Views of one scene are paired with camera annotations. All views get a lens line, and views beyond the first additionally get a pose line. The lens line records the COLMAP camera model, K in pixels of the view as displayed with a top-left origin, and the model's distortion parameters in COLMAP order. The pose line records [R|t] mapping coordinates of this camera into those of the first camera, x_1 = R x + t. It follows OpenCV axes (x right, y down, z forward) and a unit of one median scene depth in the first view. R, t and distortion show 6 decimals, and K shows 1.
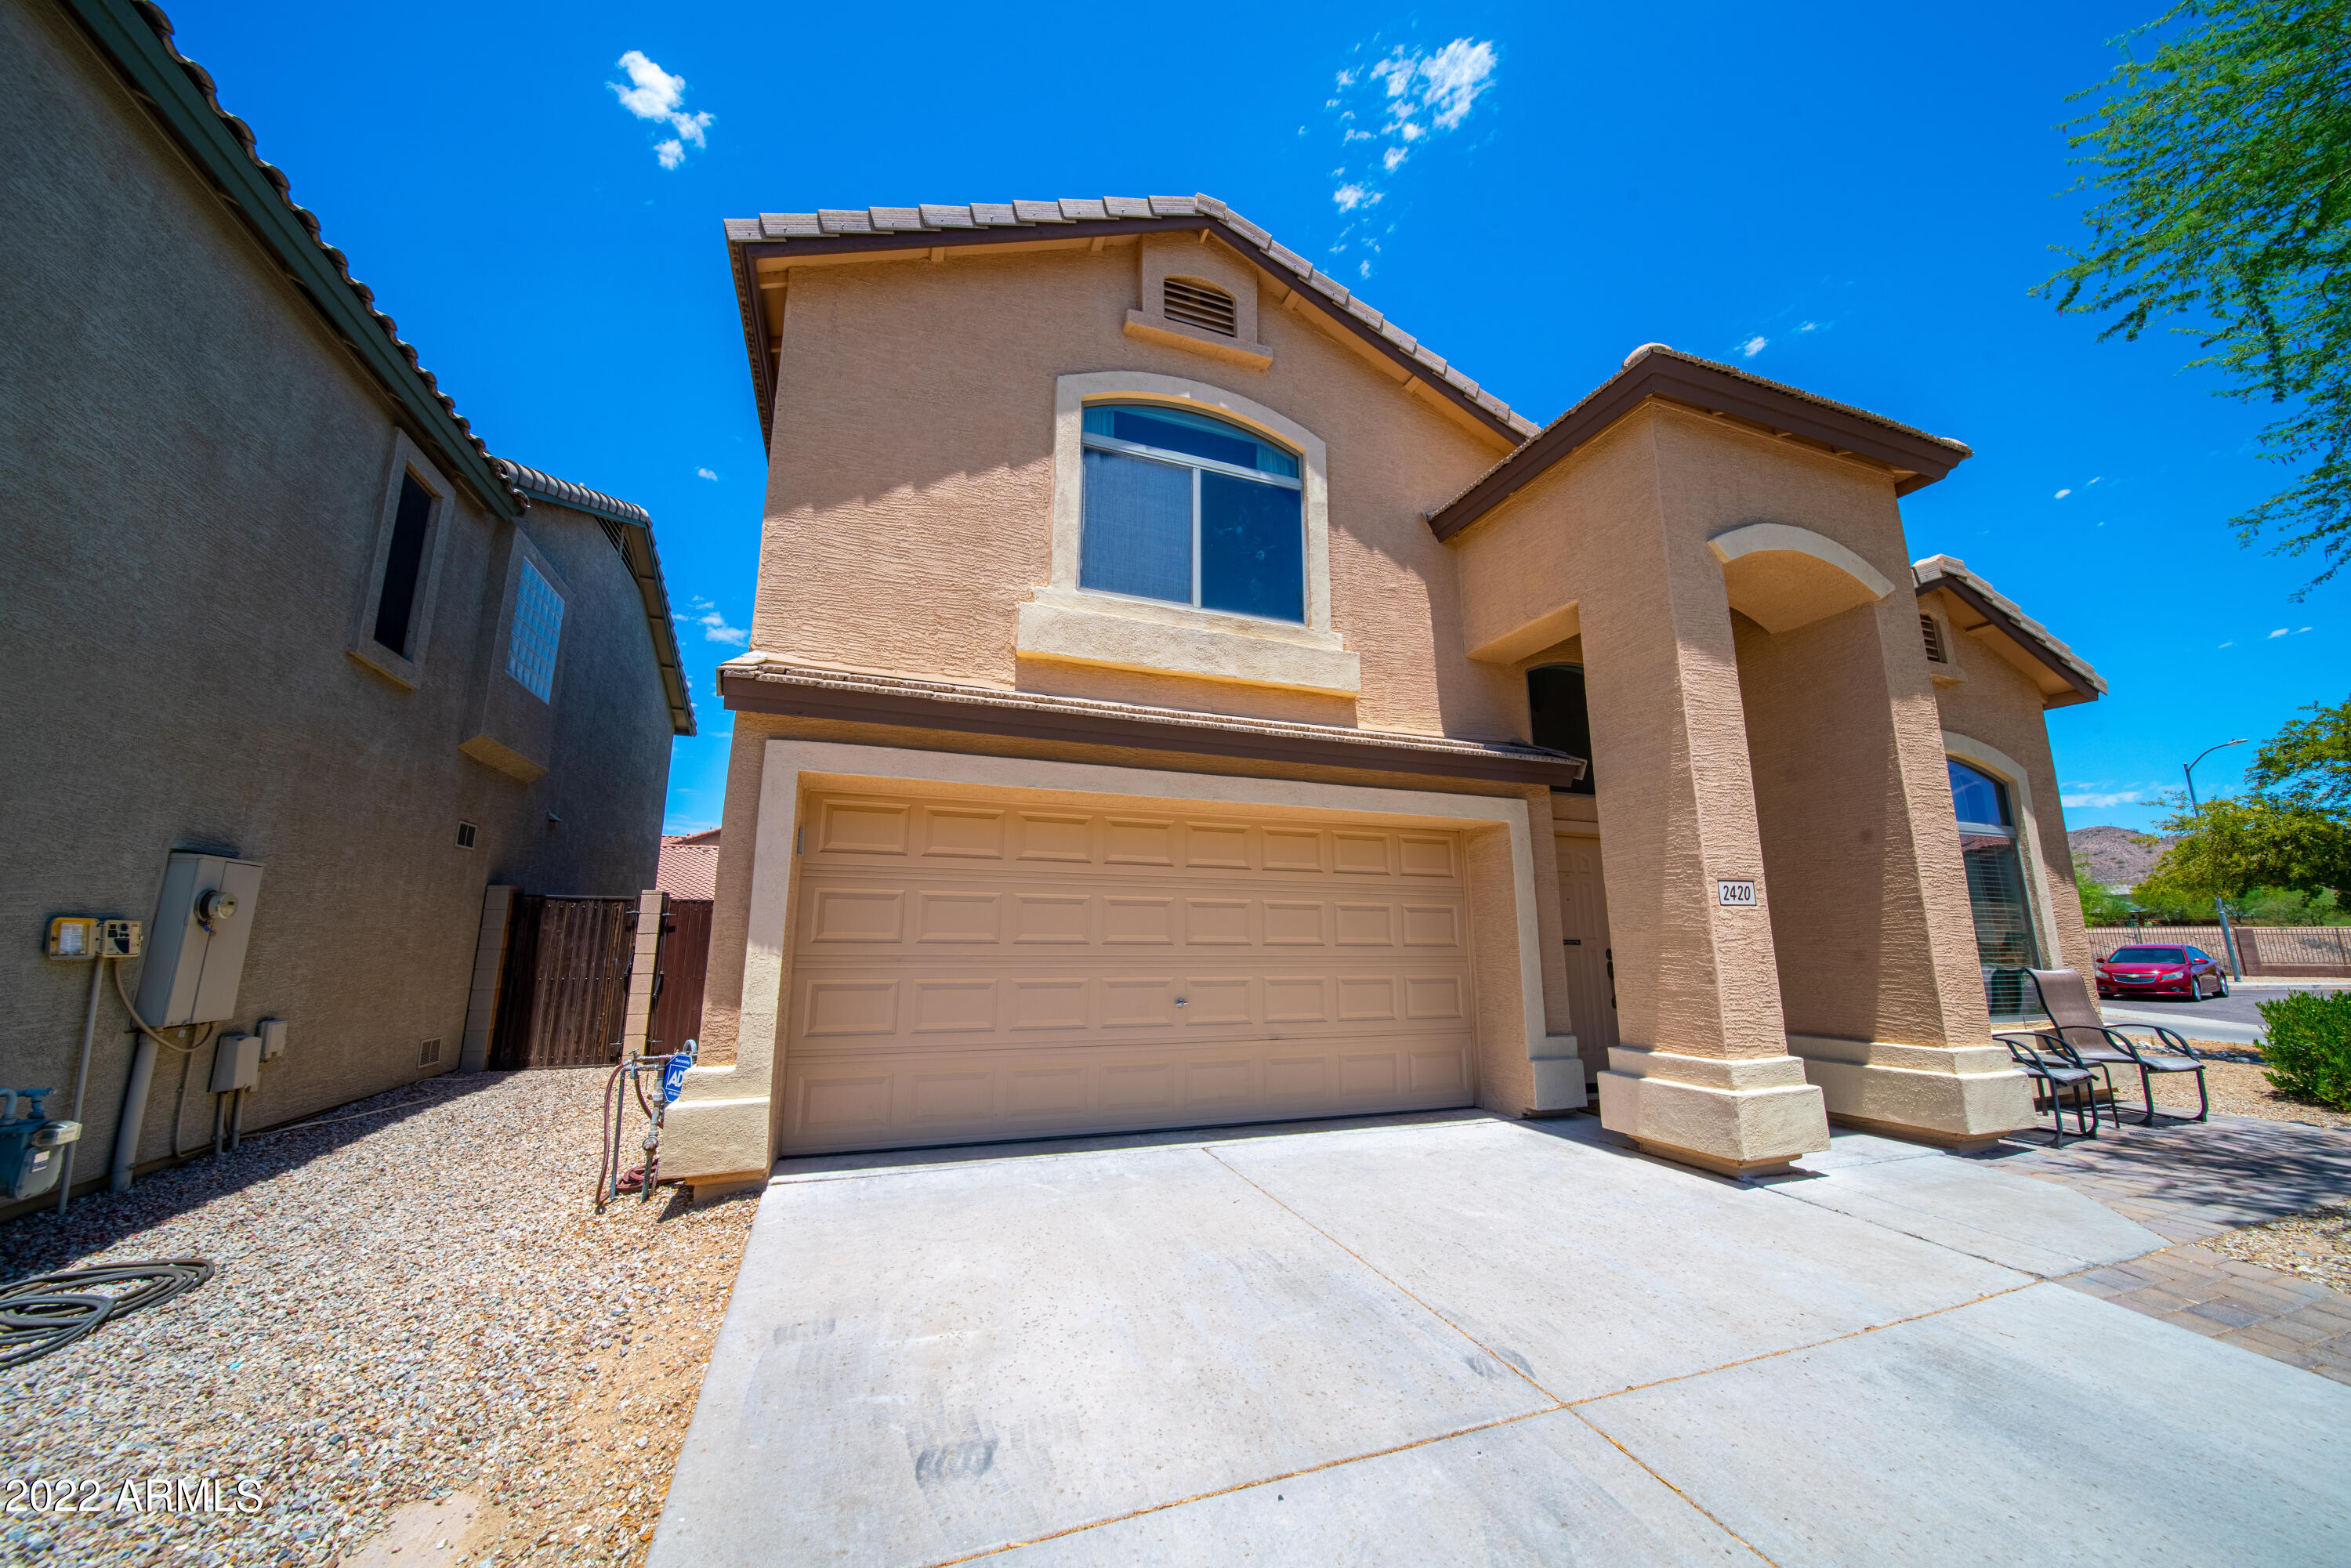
lens RADIAL K [[820.9, 0, 1167.5], [0, 820.9, 788.0], [0, 0, 1]] dist [0.001778, -0.002153]
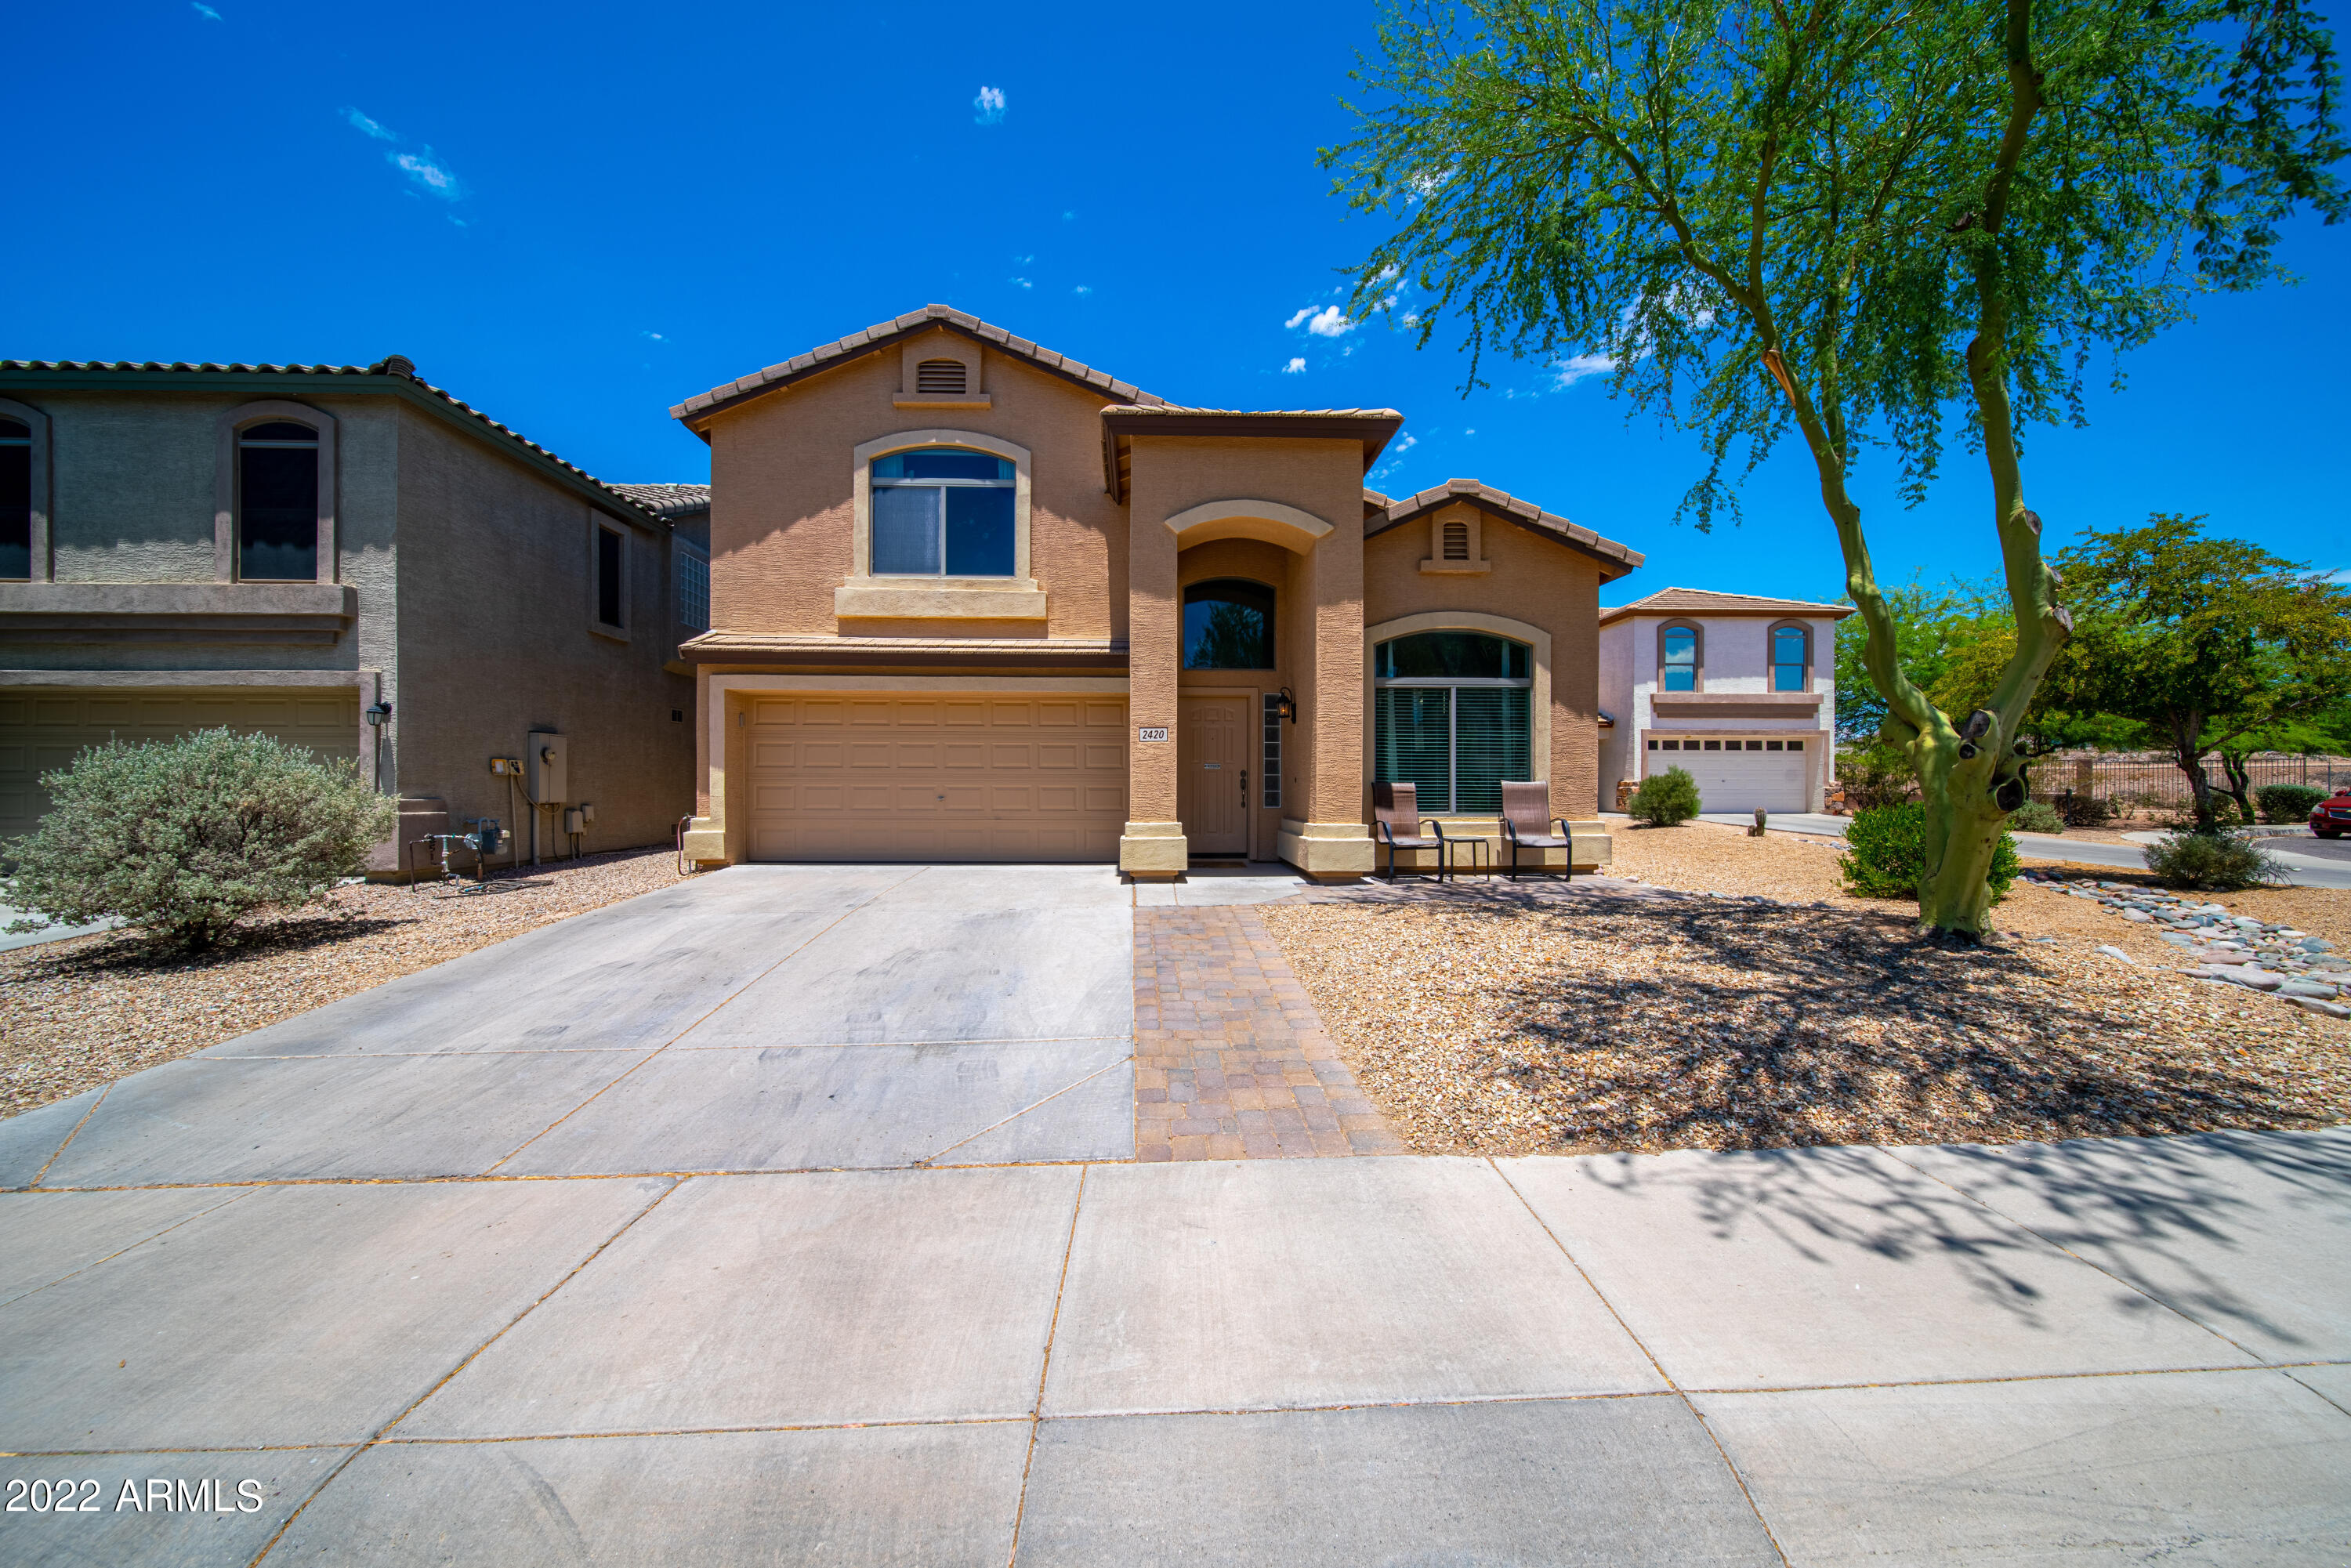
lens RADIAL K [[820.9, 0, 1167.5], [0, 820.9, 788.0], [0, 0, 1]] dist [0.001778, -0.002153]
pose [[0.951231, -0.001998, -0.308473, 1.064334], [0.060345, 0.981864, 0.179724, -0.065877], [0.302520, -0.189574, 0.934100, -0.579553]]
